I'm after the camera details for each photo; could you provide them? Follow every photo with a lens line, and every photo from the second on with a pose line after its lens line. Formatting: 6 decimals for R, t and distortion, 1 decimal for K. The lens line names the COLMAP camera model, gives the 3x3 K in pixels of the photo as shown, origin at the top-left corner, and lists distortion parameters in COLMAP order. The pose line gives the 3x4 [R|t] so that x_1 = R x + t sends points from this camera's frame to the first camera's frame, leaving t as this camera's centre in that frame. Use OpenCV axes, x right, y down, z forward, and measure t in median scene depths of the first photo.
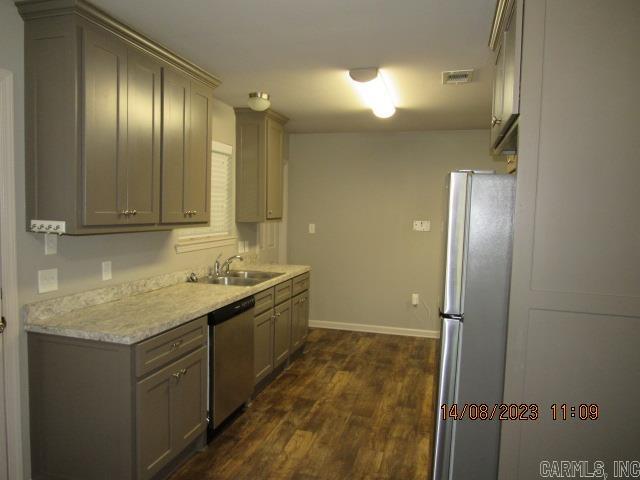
lens RADIAL K [[459.4, 0, 316.9], [0, 459.4, 238.9], [0, 0, 1]] dist [-0.011301, 0.002862]
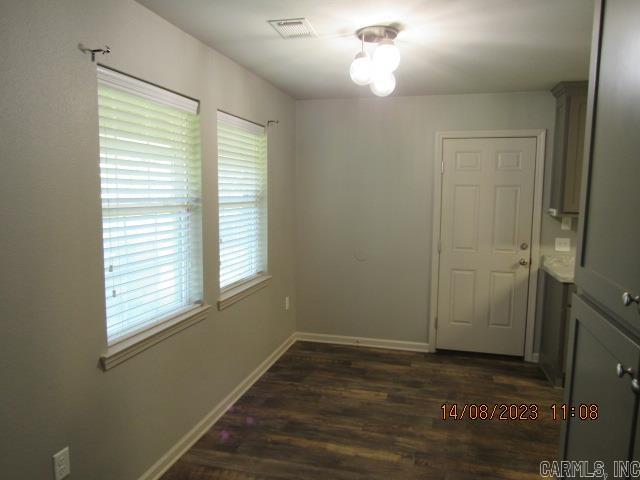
lens RADIAL K [[459.4, 0, 323.8], [0, 459.4, 241.4], [0, 0, 1]] dist [-0.011301, 0.002862]
pose [[0.031626, 0.077730, -0.996473, 1.014182], [-0.080226, 0.993952, 0.074987, -0.027554], [0.996275, 0.077572, 0.037671, 0.744636]]
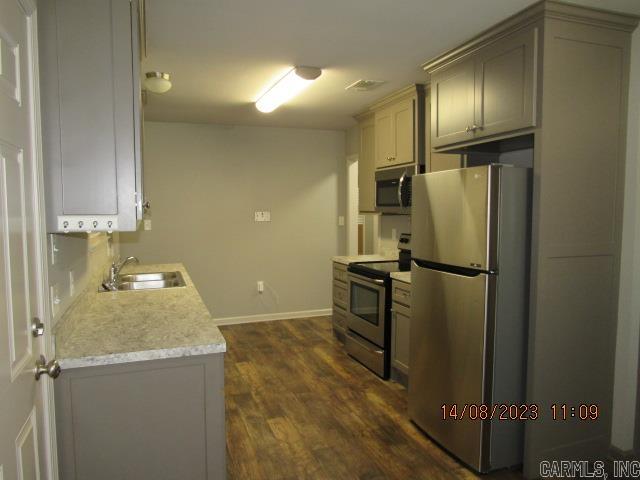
lens RADIAL K [[459.4, 0, 317.9], [0, 459.4, 240.5], [0, 0, 1]] dist [-0.011301, 0.002862]
pose [[0.806207, -0.070199, 0.587453, -0.495562], [0.062472, 0.997486, 0.033461, -0.001054], [-0.588325, 0.009723, 0.808566, 0.115464]]
